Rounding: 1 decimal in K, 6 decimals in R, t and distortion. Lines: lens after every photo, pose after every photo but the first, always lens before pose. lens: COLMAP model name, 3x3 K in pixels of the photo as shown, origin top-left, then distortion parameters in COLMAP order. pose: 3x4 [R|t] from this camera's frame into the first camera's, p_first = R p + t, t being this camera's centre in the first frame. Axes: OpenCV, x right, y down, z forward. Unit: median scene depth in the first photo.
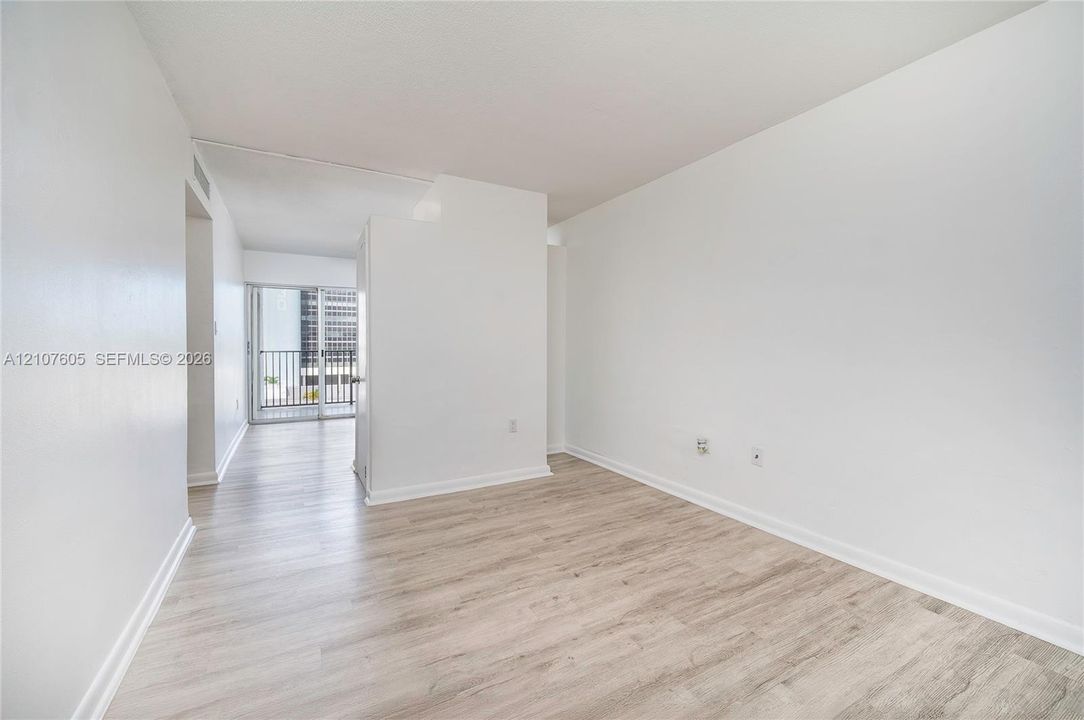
lens RADIAL K [[438.7, 0, 562.8], [0, 438.7, 357.2], [0, 0, 1]] dist [-0.000171, -0.000046]
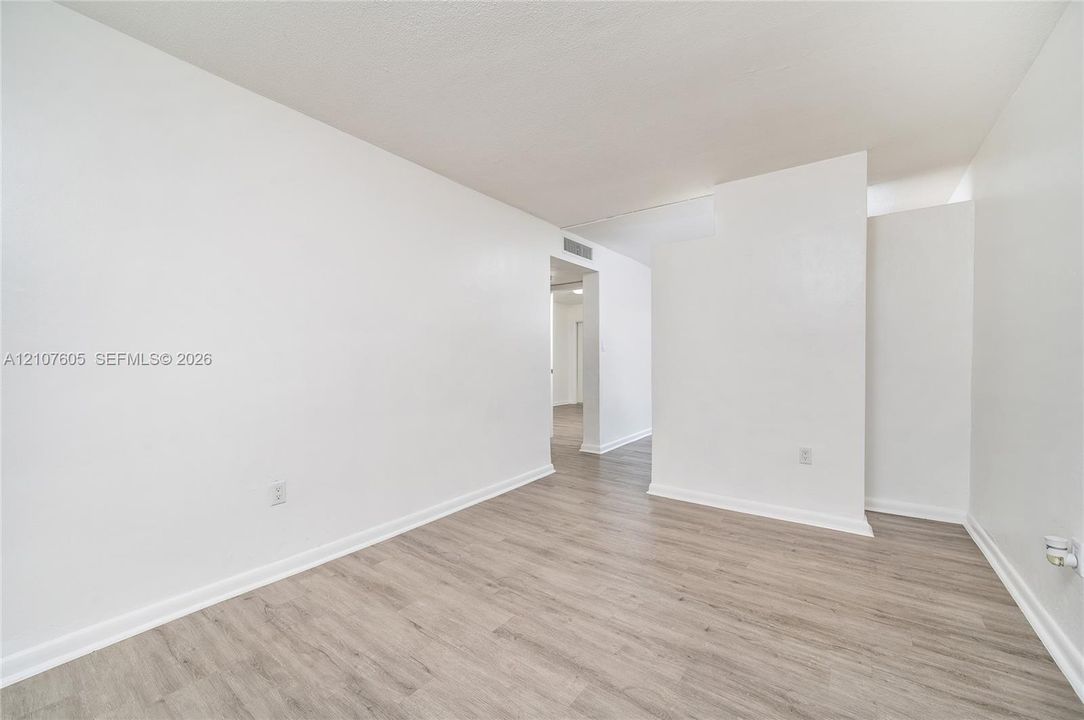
lens RADIAL K [[438.7, 0, 562.8], [0, 438.7, 357.2], [0, 0, 1]] dist [-0.000171, -0.000046]
pose [[0.432085, 0.000529, -0.901833, 0.660863], [-0.029641, 0.999468, -0.013616, -0.040023], [0.901346, 0.032614, 0.431870, 0.221788]]
